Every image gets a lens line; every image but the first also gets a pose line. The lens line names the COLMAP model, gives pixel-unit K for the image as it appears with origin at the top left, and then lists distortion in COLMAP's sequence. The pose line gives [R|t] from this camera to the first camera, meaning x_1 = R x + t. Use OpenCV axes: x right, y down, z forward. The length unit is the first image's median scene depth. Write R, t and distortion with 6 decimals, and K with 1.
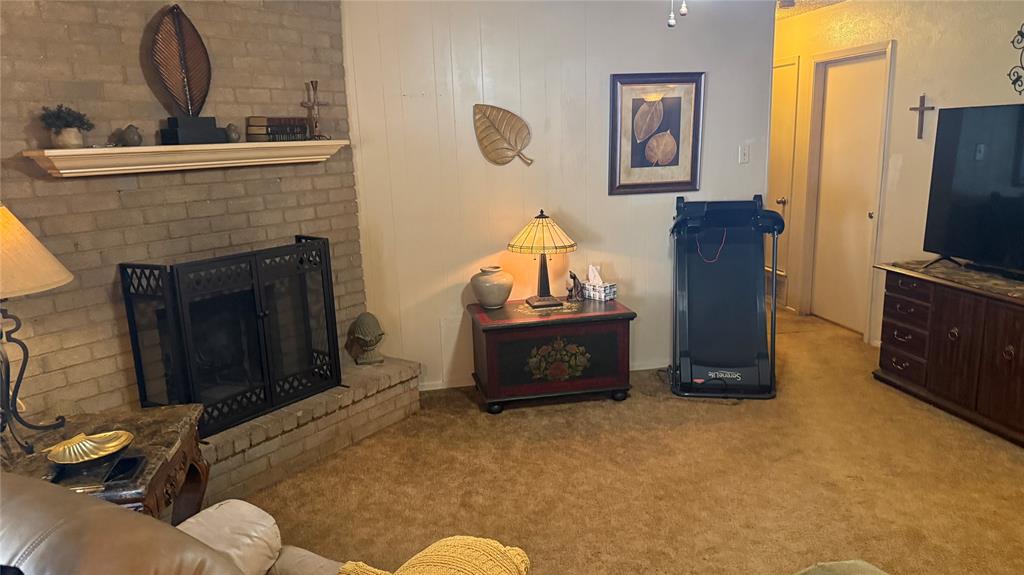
lens RADIAL K [[709.4, 0, 504.7], [0, 709.4, 295.9], [0, 0, 1]] dist [0.073945, -0.110258]
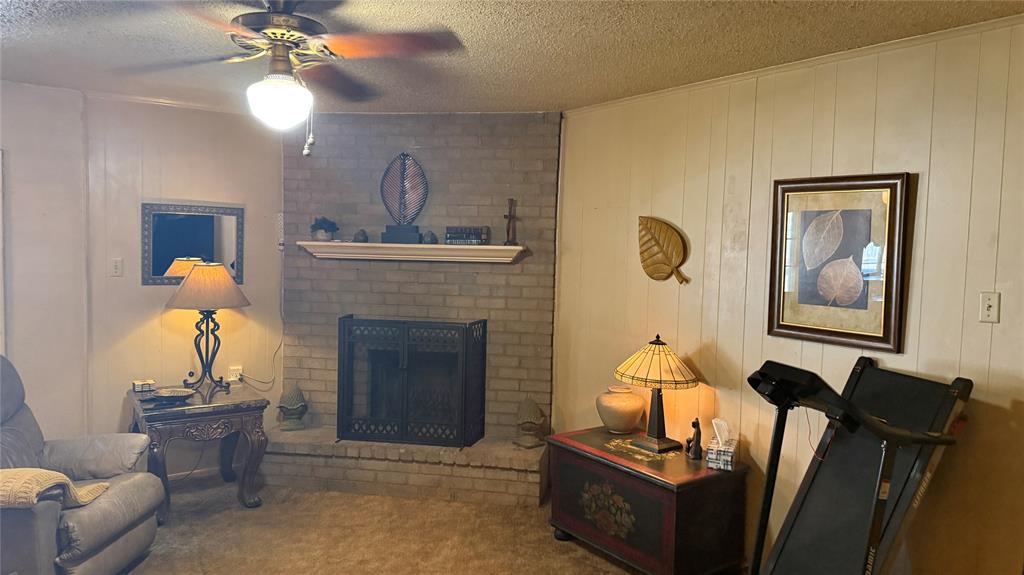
lens RADIAL K [[709.4, 0, 508.9], [0, 709.4, 286.5], [0, 0, 1]] dist [0.073945, -0.110258]
pose [[0.410651, 0.097400, -0.906576, 0.808035], [-0.234562, 0.972100, -0.001810, -0.144169], [0.881105, 0.213391, 0.422040, 0.495273]]
